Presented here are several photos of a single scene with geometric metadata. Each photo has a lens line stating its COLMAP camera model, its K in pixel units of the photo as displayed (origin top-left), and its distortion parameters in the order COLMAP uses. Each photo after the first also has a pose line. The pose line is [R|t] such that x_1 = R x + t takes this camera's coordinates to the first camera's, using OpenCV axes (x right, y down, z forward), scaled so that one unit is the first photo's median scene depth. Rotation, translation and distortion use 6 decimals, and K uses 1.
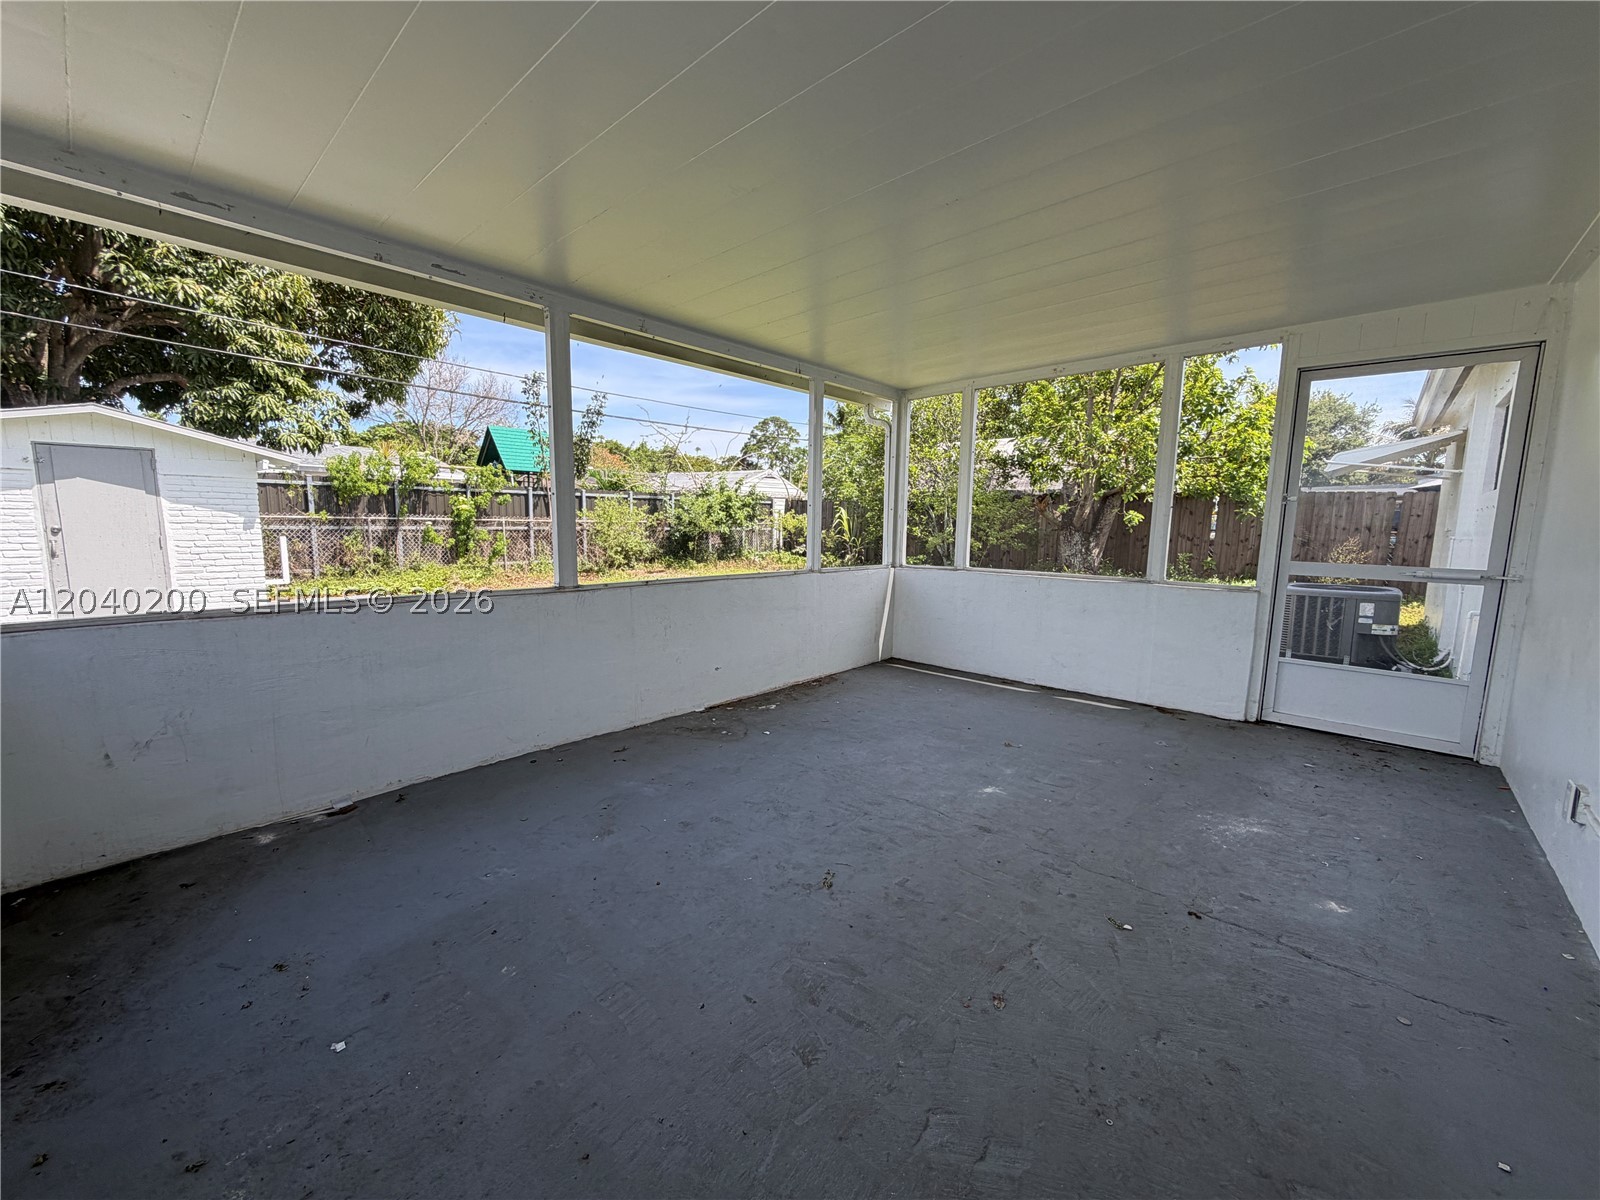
lens RADIAL K [[634.7, 0, 796.0], [0, 634.7, 605.2], [0, 0, 1]] dist [-0.002239, -0.000325]
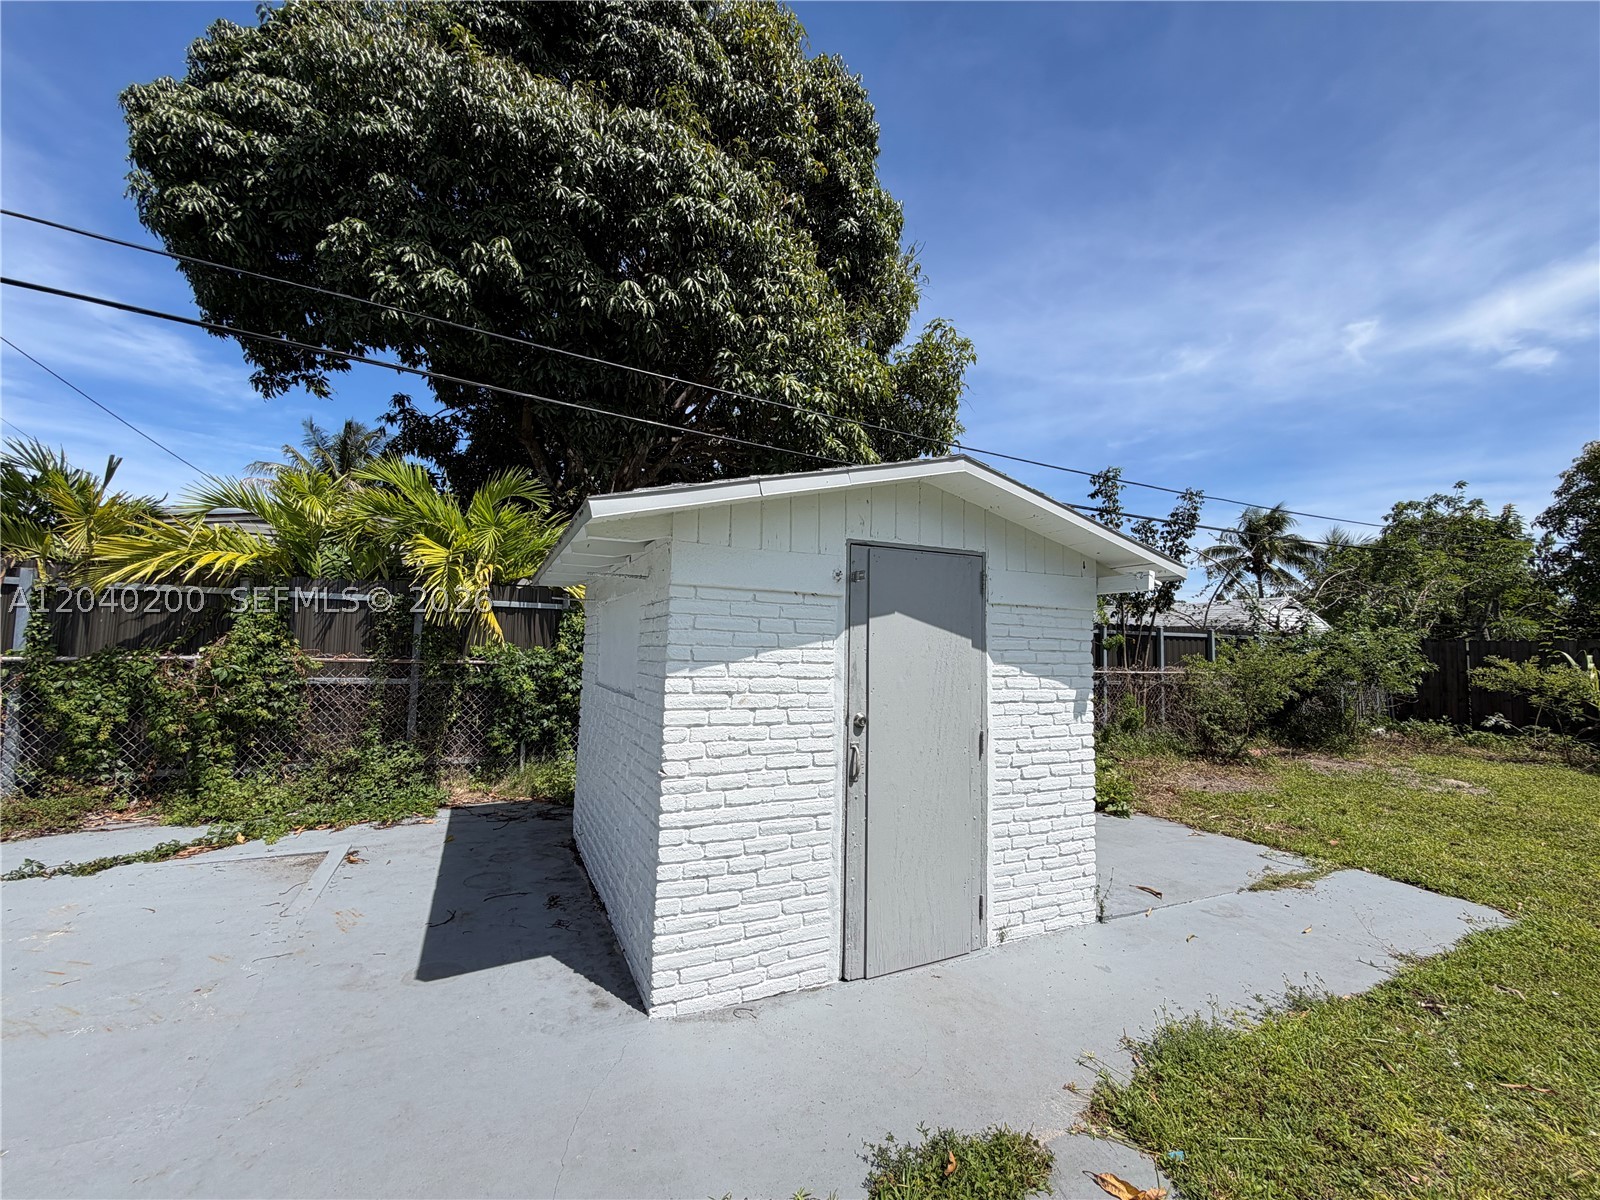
lens RADIAL K [[634.7, 0, 796.0], [0, 634.7, 605.2], [0, 0, 1]] dist [-0.002239, -0.000325]
pose [[0.916579, -0.026618, -0.398966, -0.854662], [-0.058919, 0.977899, -0.200602, -0.089109], [0.395488, 0.207374, 0.894754, 0.454067]]
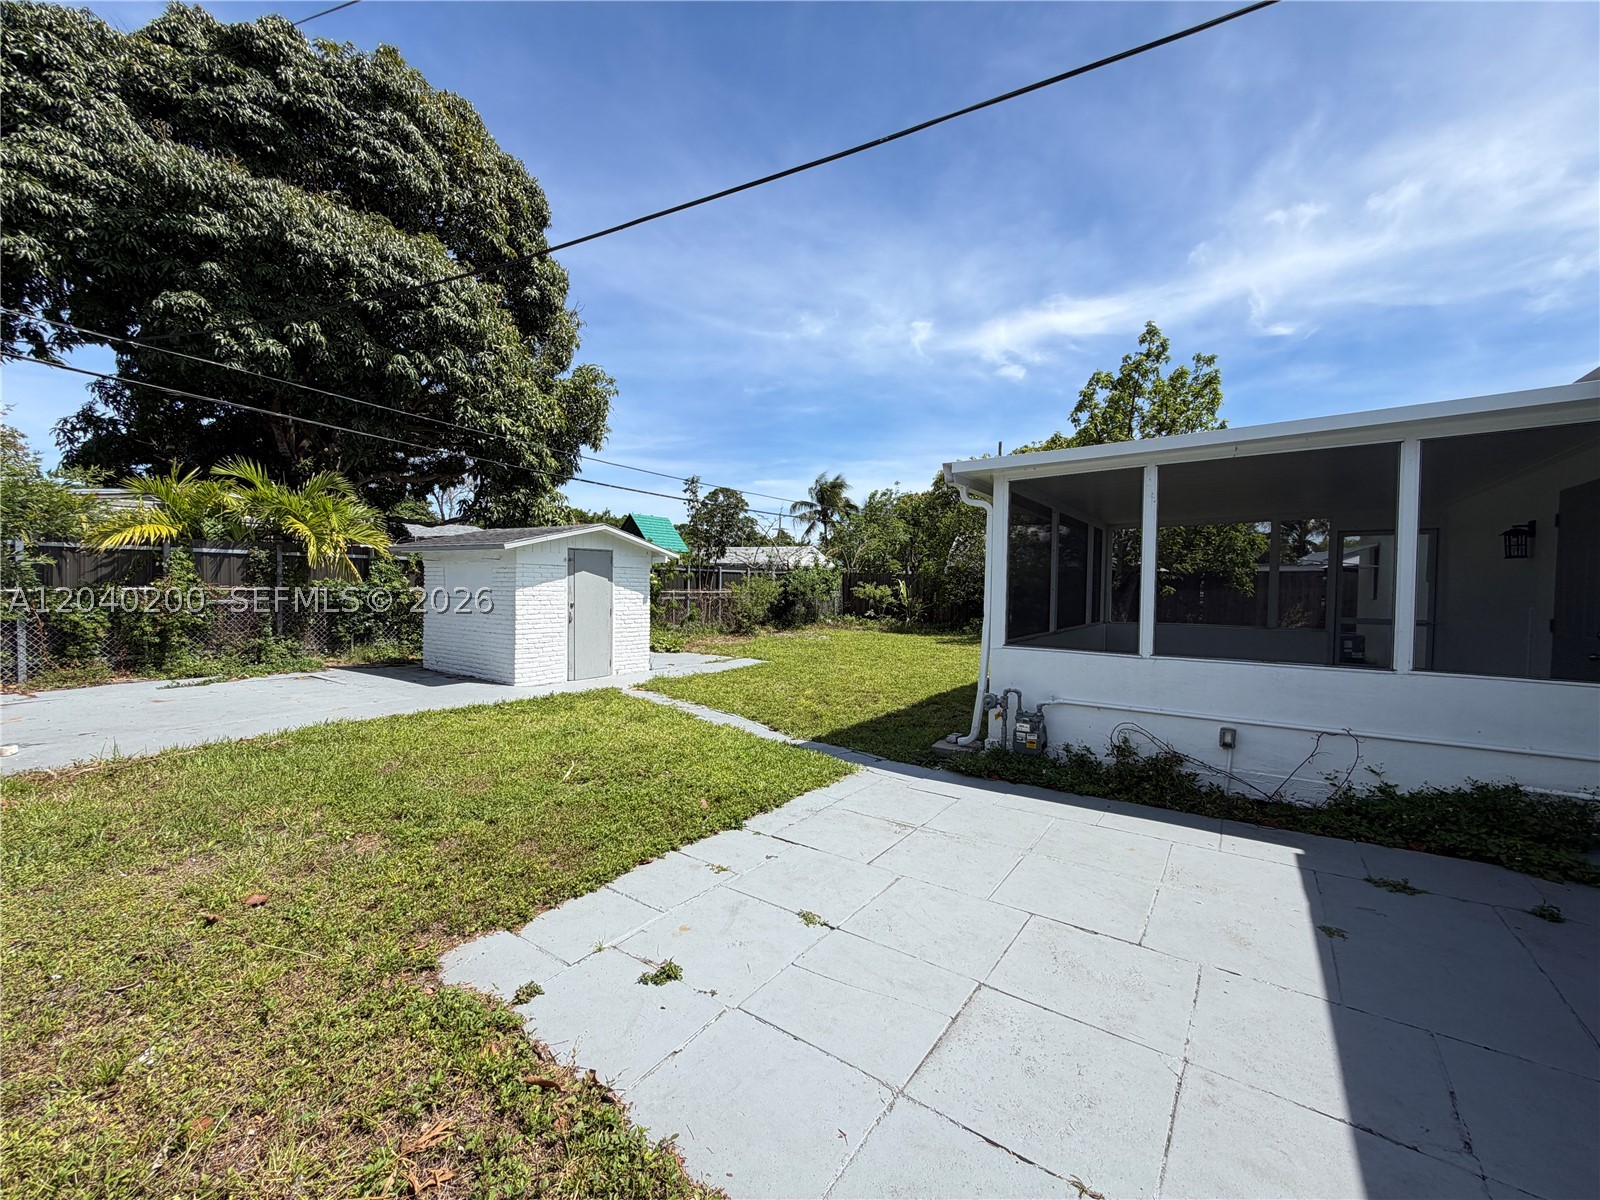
lens RADIAL K [[634.7, 0, 796.0], [0, 634.7, 605.2], [0, 0, 1]] dist [-0.002239, -0.000325]
pose [[0.992416, -0.006879, 0.122735, -0.688946], [0.019096, 0.994940, -0.098637, 0.035450], [-0.121435, 0.100233, 0.987526, -0.472542]]
